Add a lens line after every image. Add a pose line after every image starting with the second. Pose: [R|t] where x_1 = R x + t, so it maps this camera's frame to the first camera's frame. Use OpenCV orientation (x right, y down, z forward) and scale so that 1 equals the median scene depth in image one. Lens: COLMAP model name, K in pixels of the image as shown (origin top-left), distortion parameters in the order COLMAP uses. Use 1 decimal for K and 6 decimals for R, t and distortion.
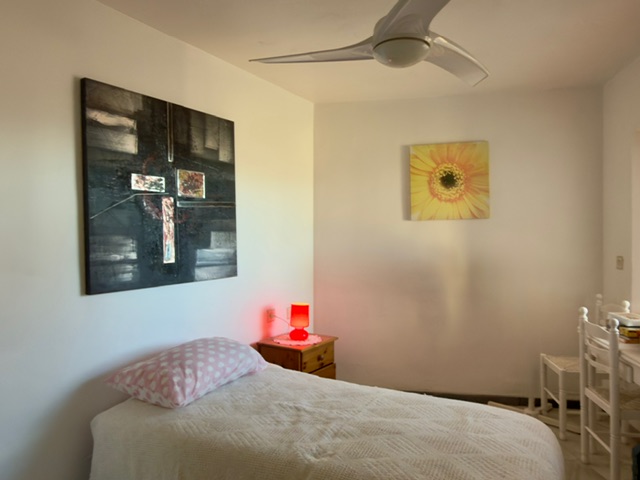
lens RADIAL K [[453.6, 0, 319.6], [0, 453.6, 238.9], [0, 0, 1]] dist [-0.007250, 0.005499]
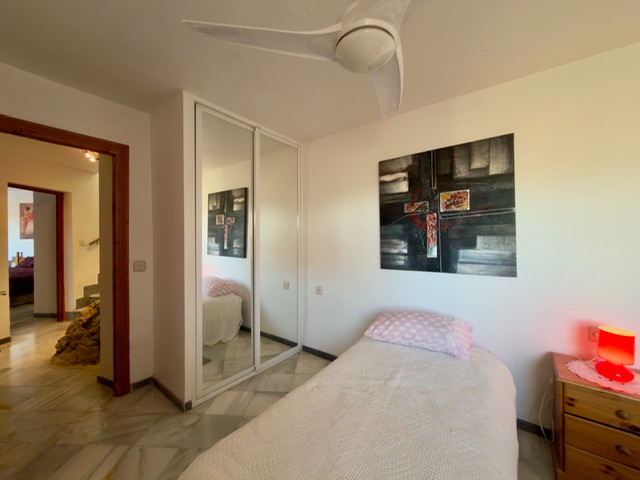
lens RADIAL K [[253.3, 0, 318.8], [0, 253.3, 239.7], [0, 0, 1]] dist [0.002006, -0.000208]
pose [[-0.109130, 0.005282, -0.994013, 0.516719], [-0.001581, 0.999984, 0.005487, -0.009276], [0.994026, 0.002170, -0.109120, 0.684261]]
